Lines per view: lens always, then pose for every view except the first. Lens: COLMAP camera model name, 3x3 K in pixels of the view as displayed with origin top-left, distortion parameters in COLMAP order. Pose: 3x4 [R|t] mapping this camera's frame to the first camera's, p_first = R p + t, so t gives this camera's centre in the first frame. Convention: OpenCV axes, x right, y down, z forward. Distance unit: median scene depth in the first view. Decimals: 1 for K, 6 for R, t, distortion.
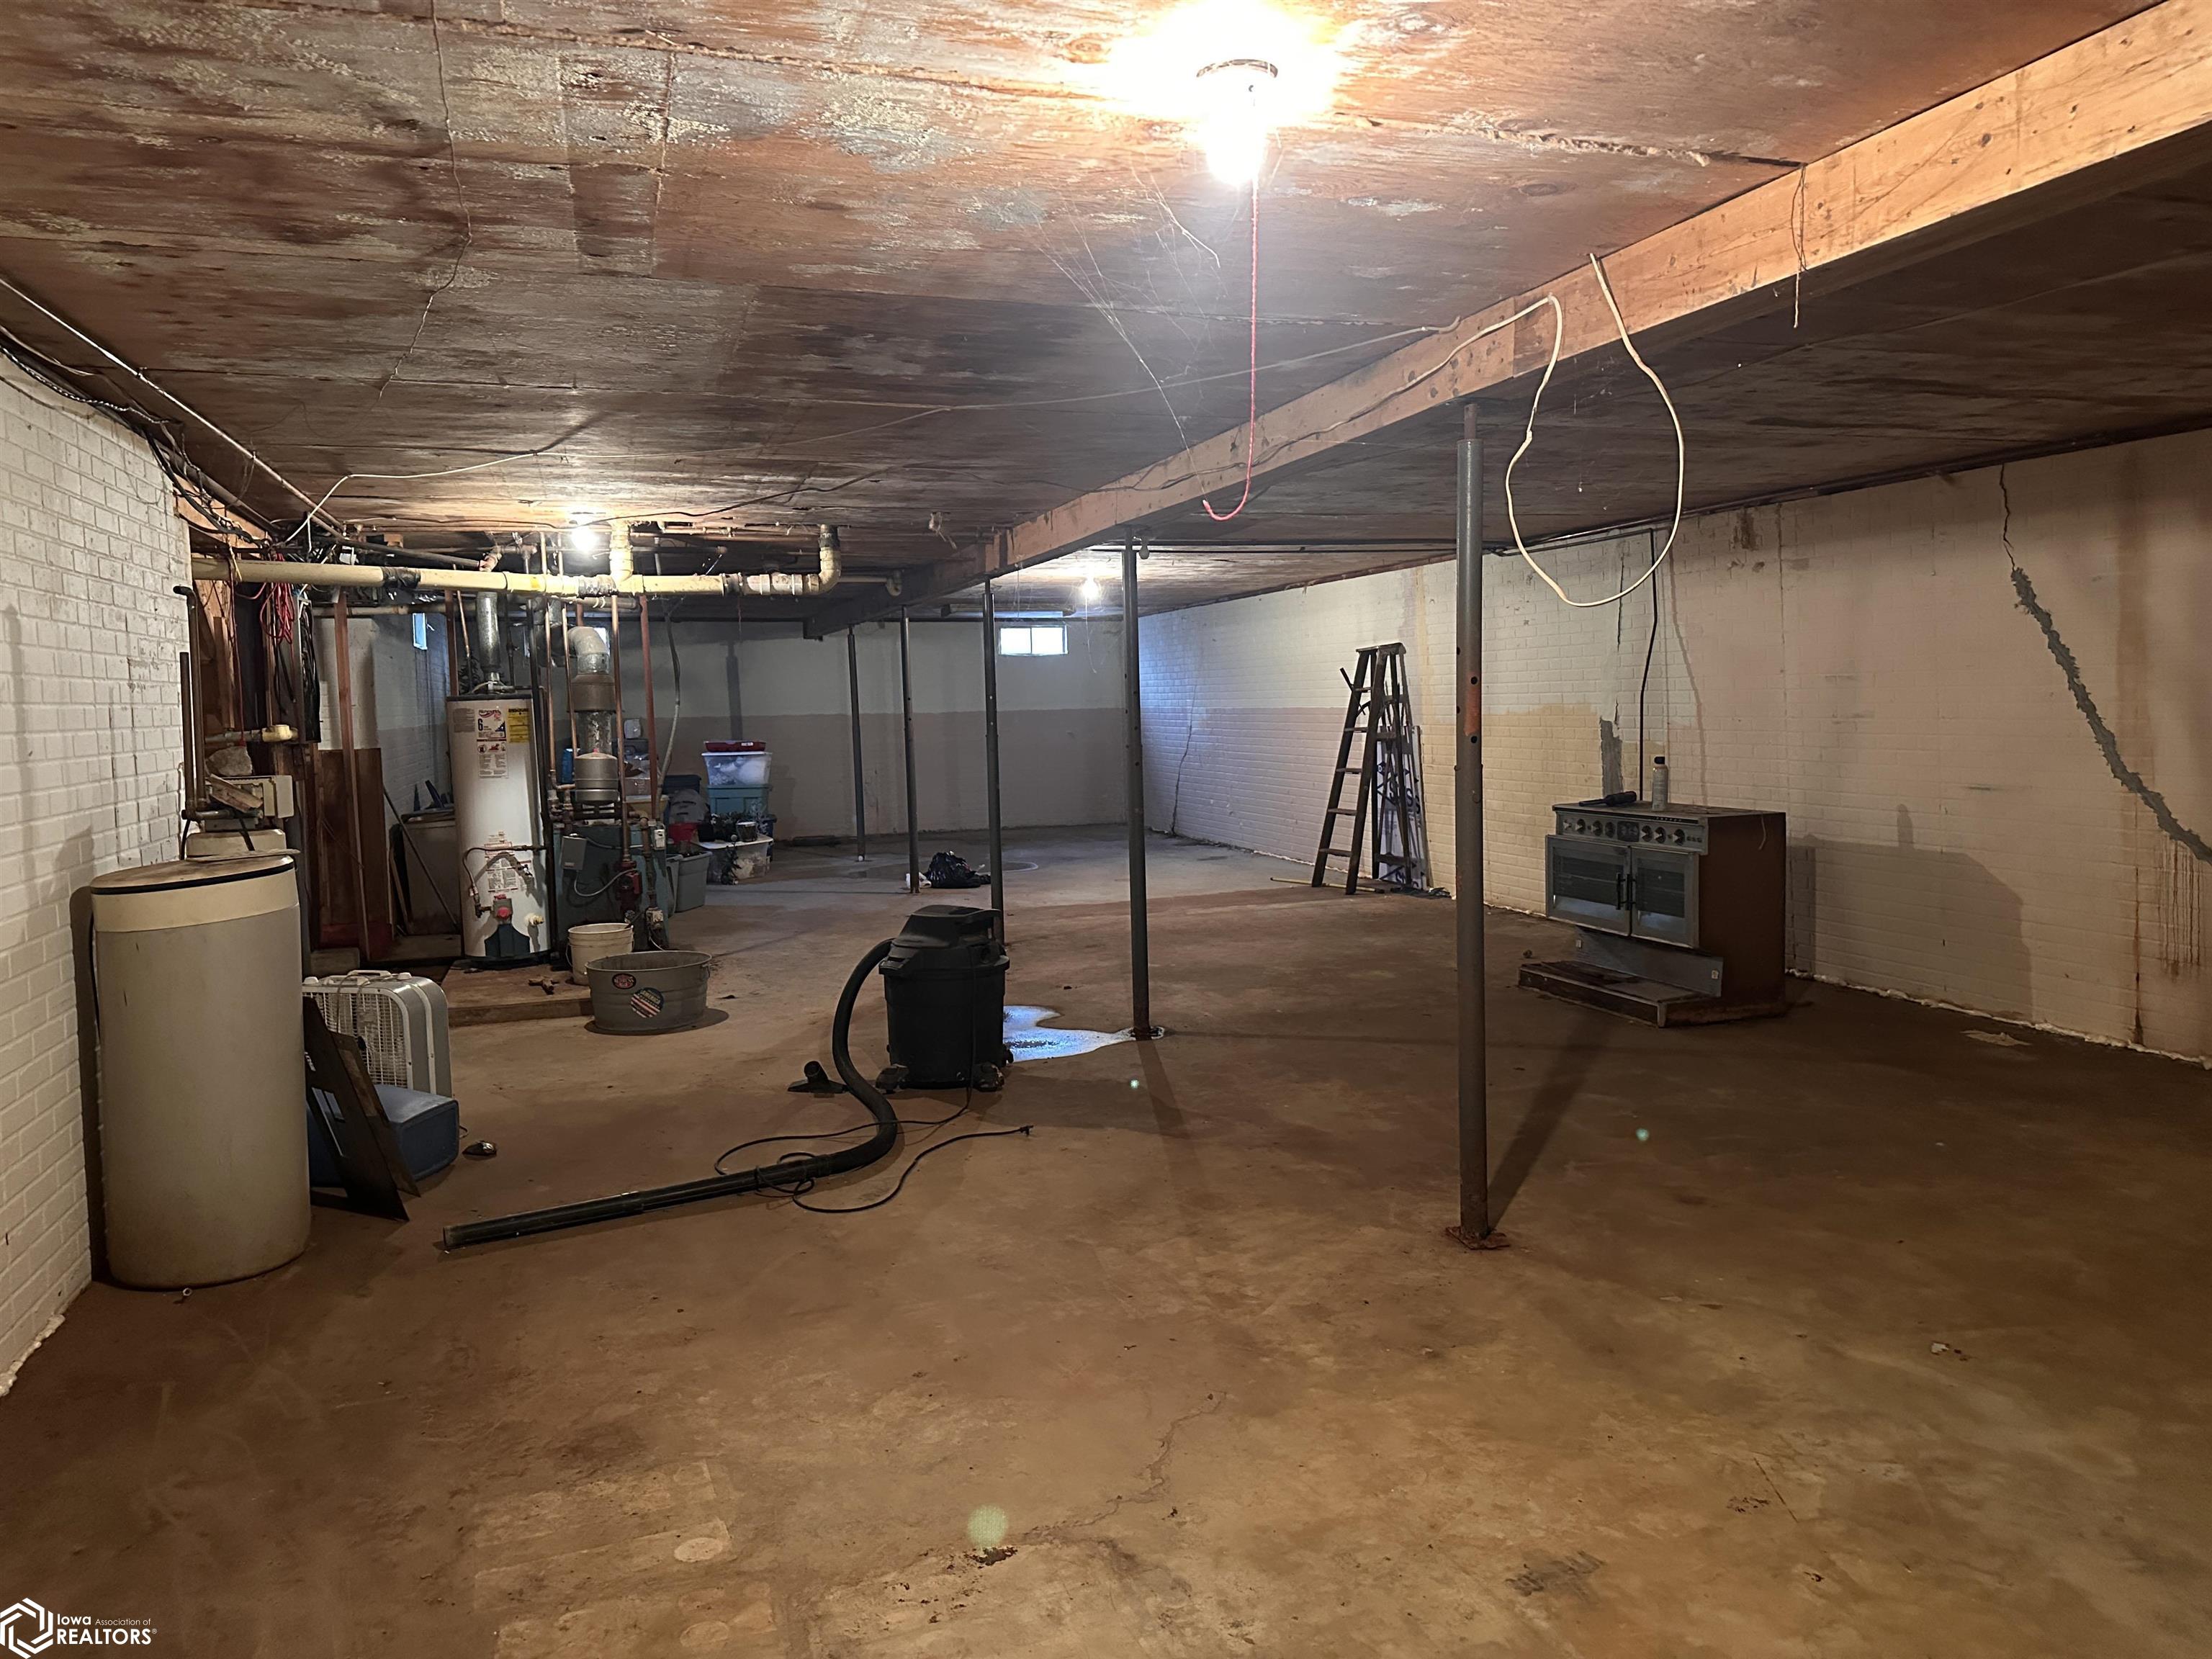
lens RADIAL K [[1538.1, 0, 1122.5], [0, 1538.1, 835.2], [0, 0, 1]] dist [0.084756, -0.111671]
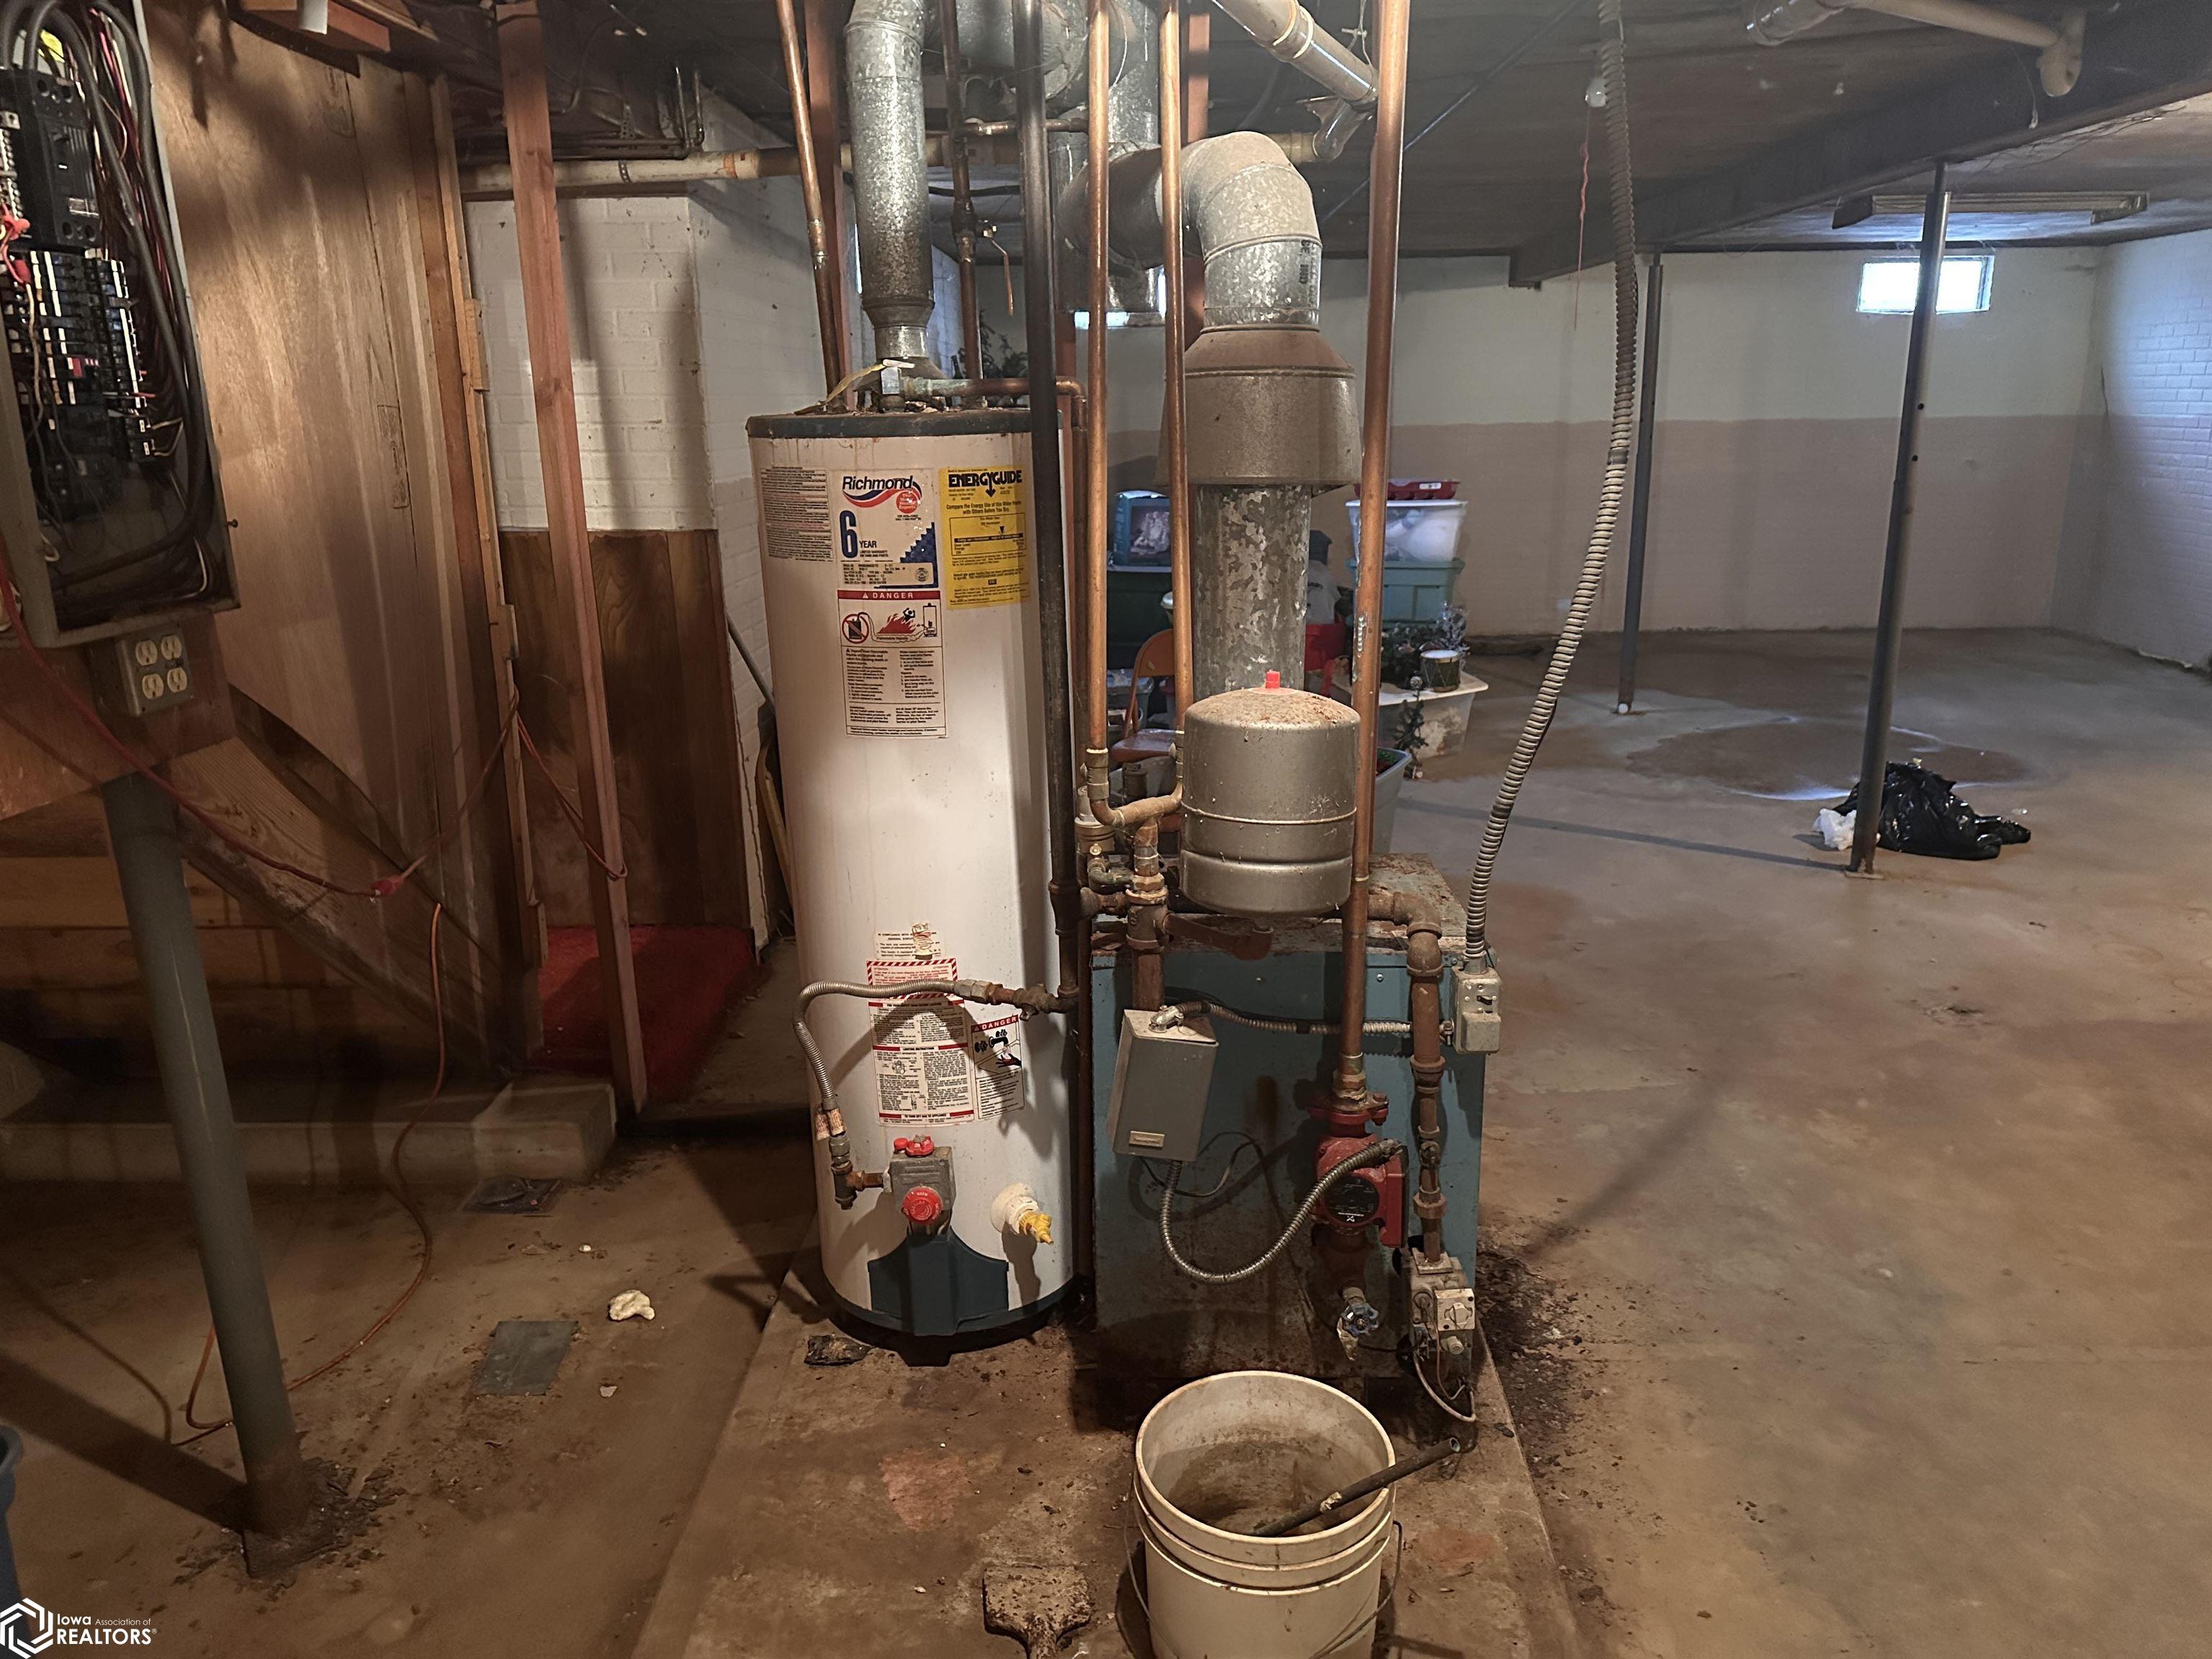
lens RADIAL K [[1538.1, 0, 1122.5], [0, 1538.1, 835.2], [0, 0, 1]] dist [0.084756, -0.111671]
pose [[0.944790, 0.098937, -0.312384, -0.278538], [-0.036829, 0.979350, 0.198789, -0.073598], [0.325601, -0.176309, 0.928924, 0.752035]]
